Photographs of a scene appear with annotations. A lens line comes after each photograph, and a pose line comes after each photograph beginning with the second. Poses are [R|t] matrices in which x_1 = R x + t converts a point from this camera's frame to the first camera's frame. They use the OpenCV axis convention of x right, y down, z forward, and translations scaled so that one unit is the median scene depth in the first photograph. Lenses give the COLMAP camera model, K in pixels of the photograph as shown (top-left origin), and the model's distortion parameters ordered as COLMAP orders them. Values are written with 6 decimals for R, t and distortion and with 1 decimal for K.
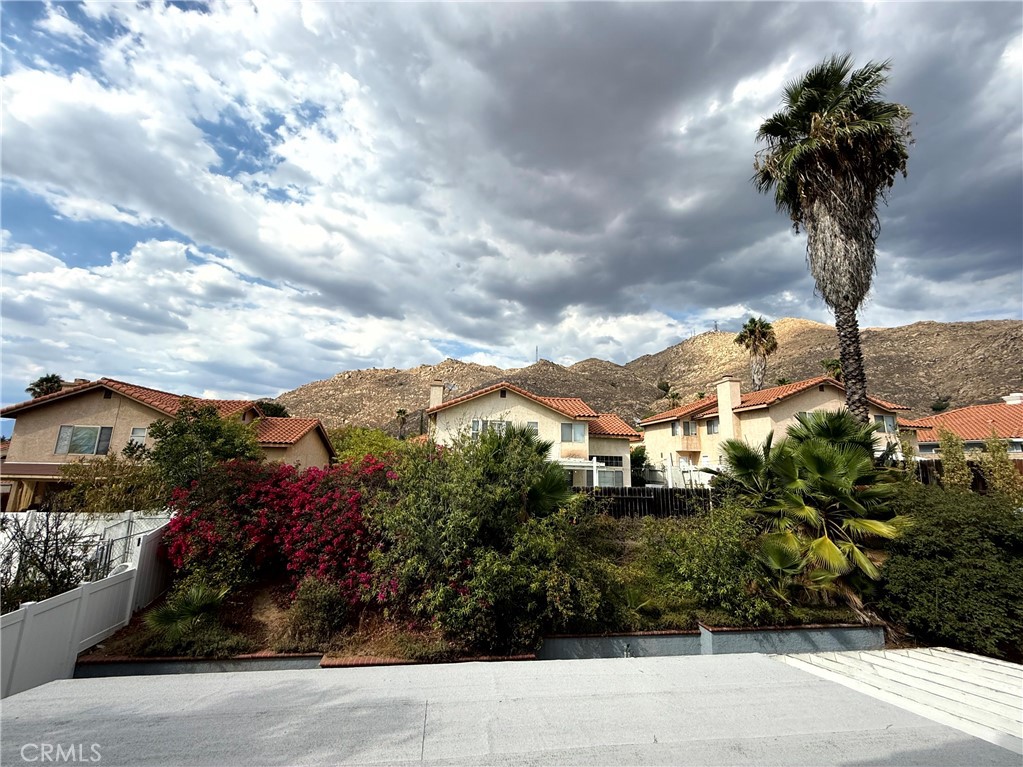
lens RADIAL K [[409.0, 0, 509.0], [0, 409.0, 388.5], [0, 0, 1]] dist [0.000859, -0.000361]
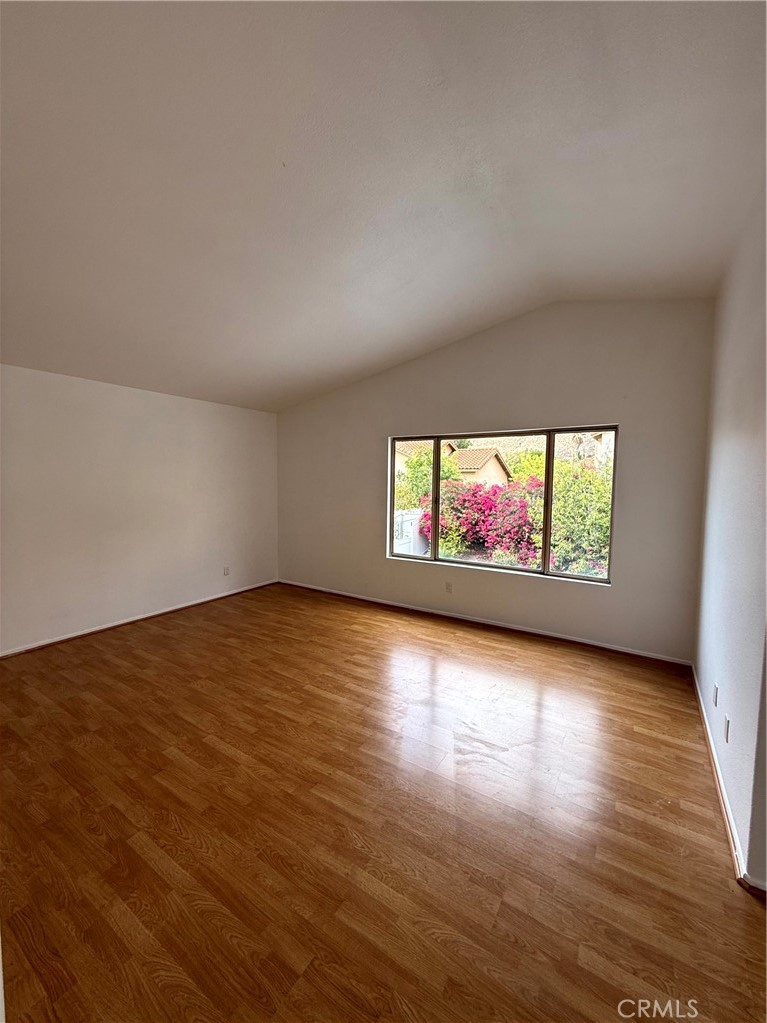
lens RADIAL K [[409.0, 0, 380.4], [0, 409.0, 508.2], [0, 0, 1]] dist [0.000859, -0.000361]
pose [[0.756313, 0.025812, -0.653701, 0.164815], [0.127216, 0.974345, 0.185658, -0.048463], [0.641722, -0.223577, 0.733625, -0.347140]]
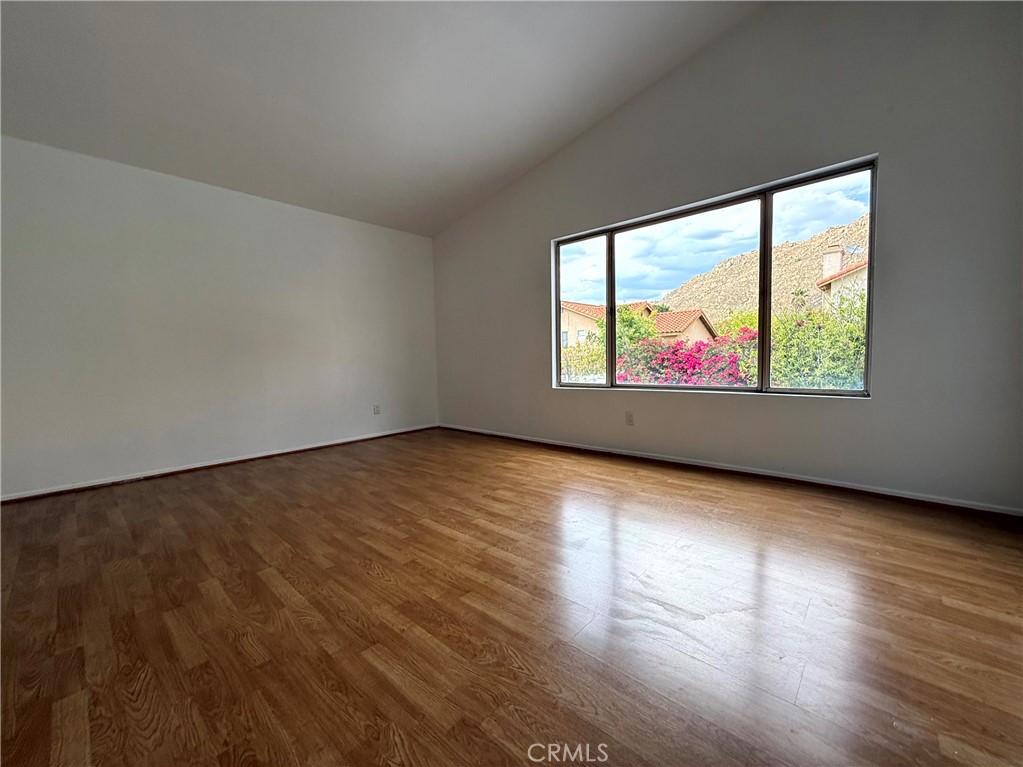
lens RADIAL K [[409.0, 0, 505.6], [0, 409.0, 381.9], [0, 0, 1]] dist [0.000859, -0.000361]
pose [[0.630941, 0.002622, -0.775827, 0.140485], [0.178760, 0.972597, 0.148664, 0.015309], [0.754956, -0.232485, 0.613182, -0.288834]]
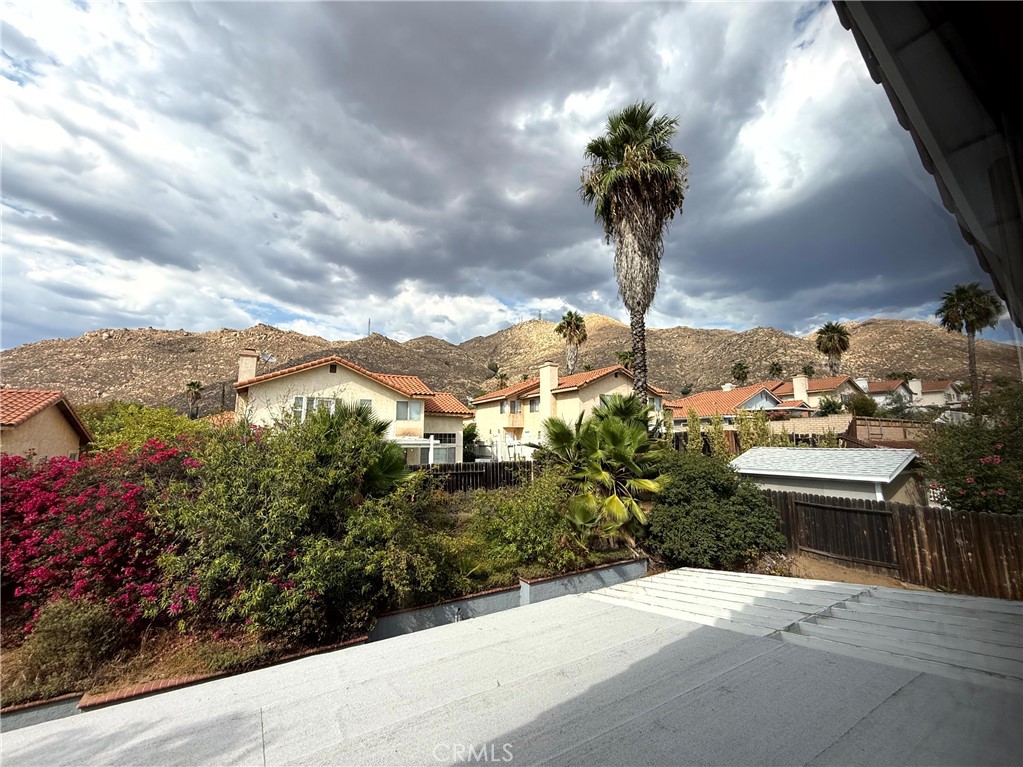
lens RADIAL K [[409.0, 0, 509.1], [0, 409.0, 389.3], [0, 0, 1]] dist [0.000859, -0.000361]
pose [[0.919783, 0.022343, 0.391791, -0.017131], [-0.044533, 0.997871, 0.047641, -0.003761], [-0.389893, -0.061267, 0.918820, -0.002155]]
